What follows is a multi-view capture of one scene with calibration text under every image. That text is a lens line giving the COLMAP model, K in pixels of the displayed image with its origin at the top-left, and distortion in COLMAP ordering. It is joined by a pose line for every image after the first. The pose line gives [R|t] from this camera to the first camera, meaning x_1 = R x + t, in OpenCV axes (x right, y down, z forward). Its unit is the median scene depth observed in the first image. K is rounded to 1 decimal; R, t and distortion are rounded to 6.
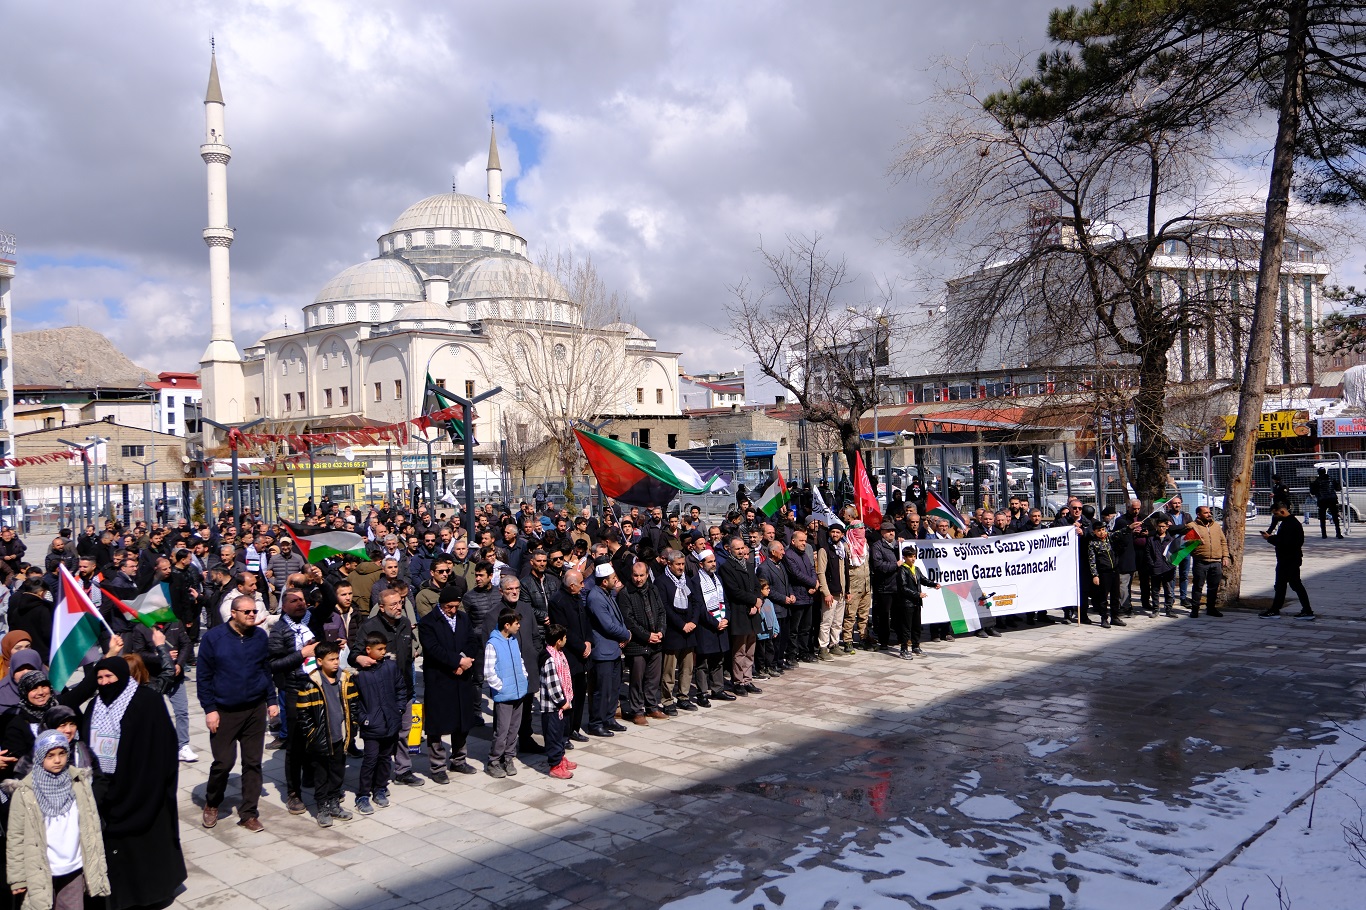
lens RADIAL K [[1063.3, 0, 683.0], [0, 1063.3, 455.0], [0, 0, 1]] dist [0.013061, 0.004352]
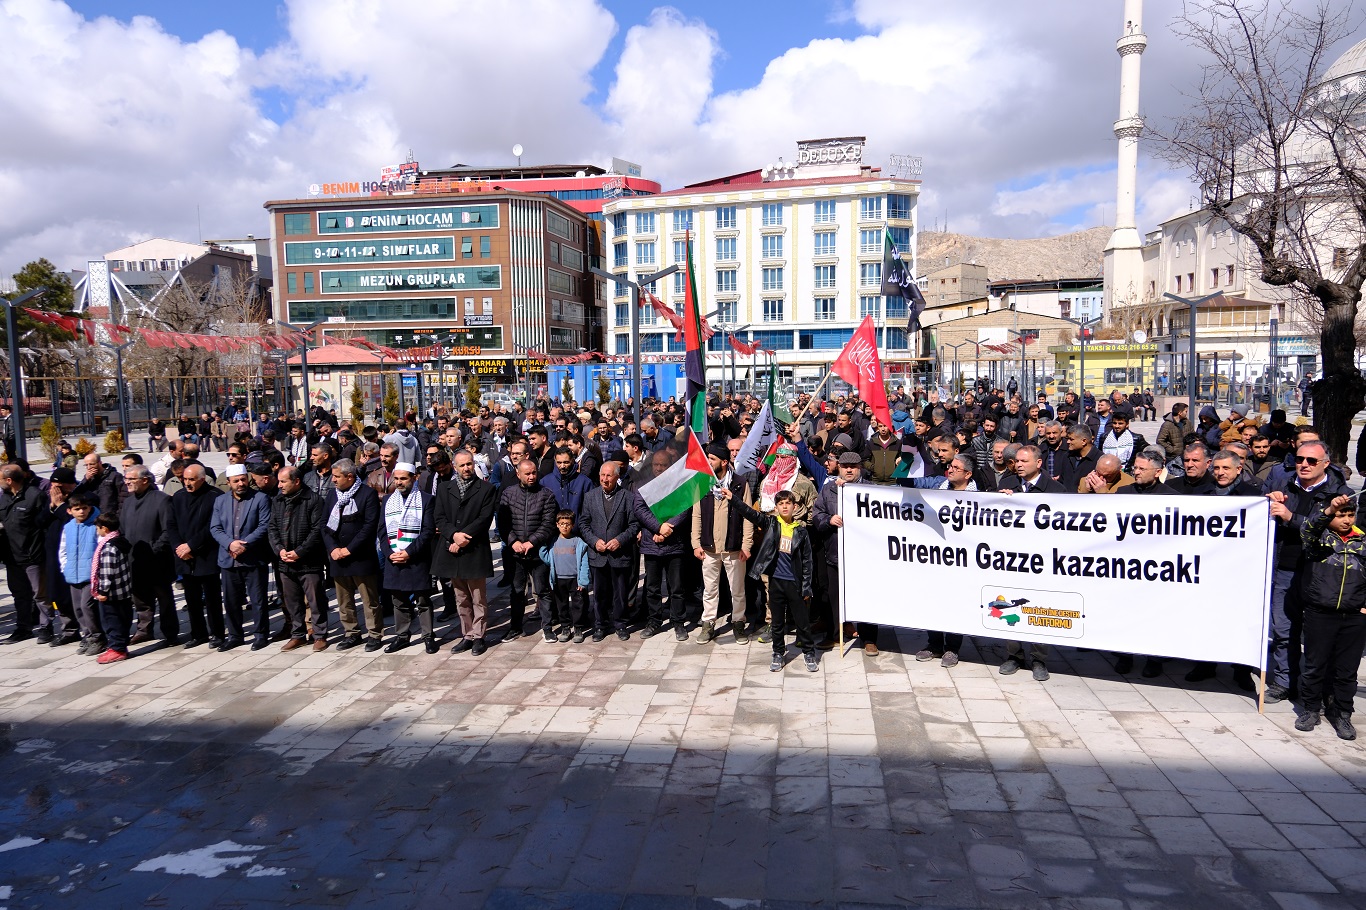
lens RADIAL K [[938.0, 0, 683.0], [0, 938.0, 455.0], [0, 0, 1]] dist [0.011234, 0.002062]
pose [[0.599534, 0.095690, -0.794608, 0.081245], [0.004217, 0.992436, 0.122694, -0.000270], [0.800338, -0.076910, 0.594595, 0.085672]]
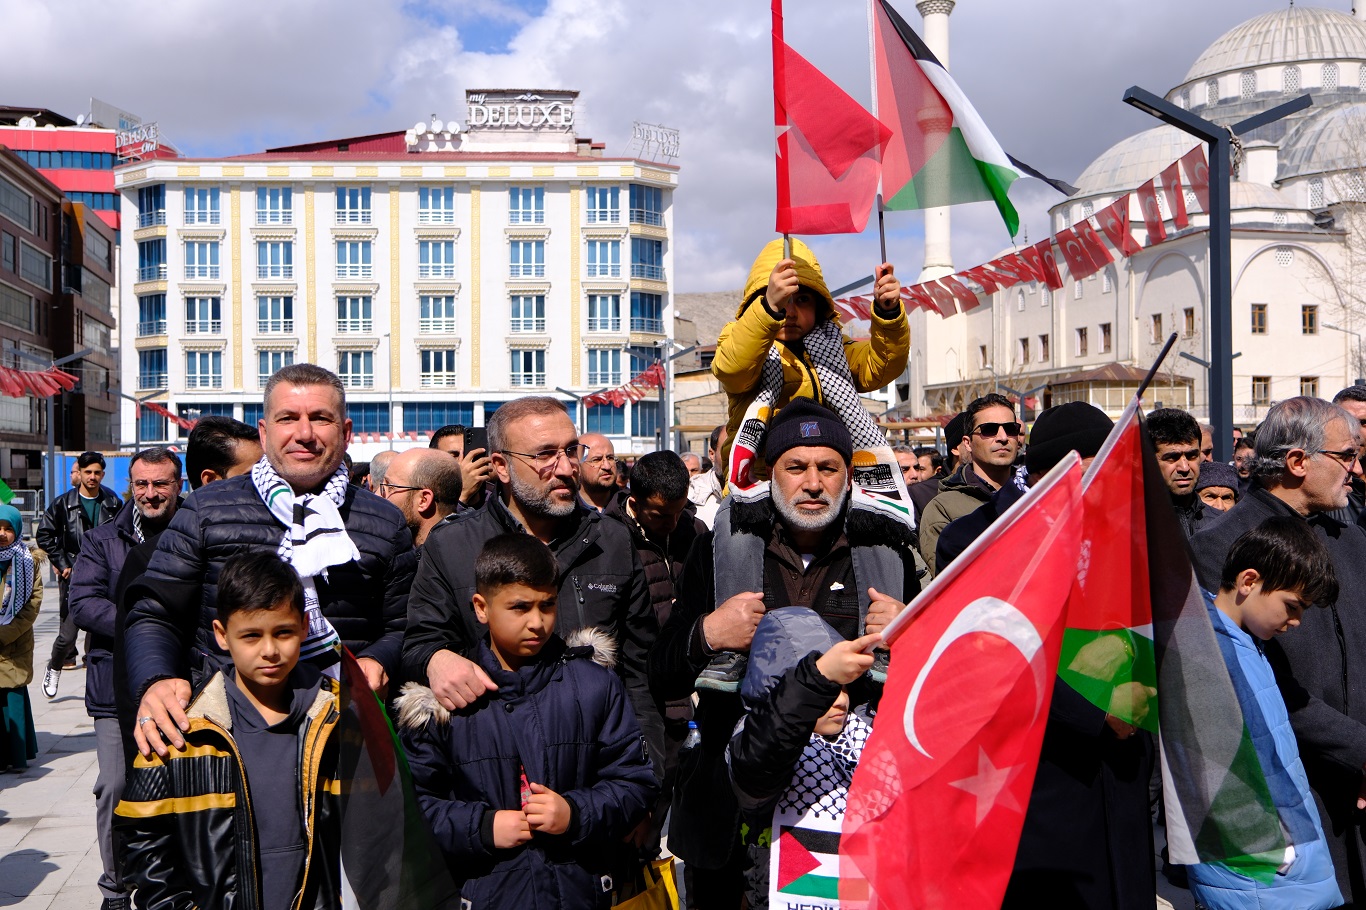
lens RADIAL K [[1554.9, 0, 663.2], [0, 1554.9, 459.8], [0, 0, 1]] dist [0.005713, 0.013755]
pose [[0.826839, 0.016624, -0.562192, -0.004973], [-0.011837, 0.999856, 0.012157, 0.011623], [0.562314, -0.003397, 0.826917, 0.059755]]
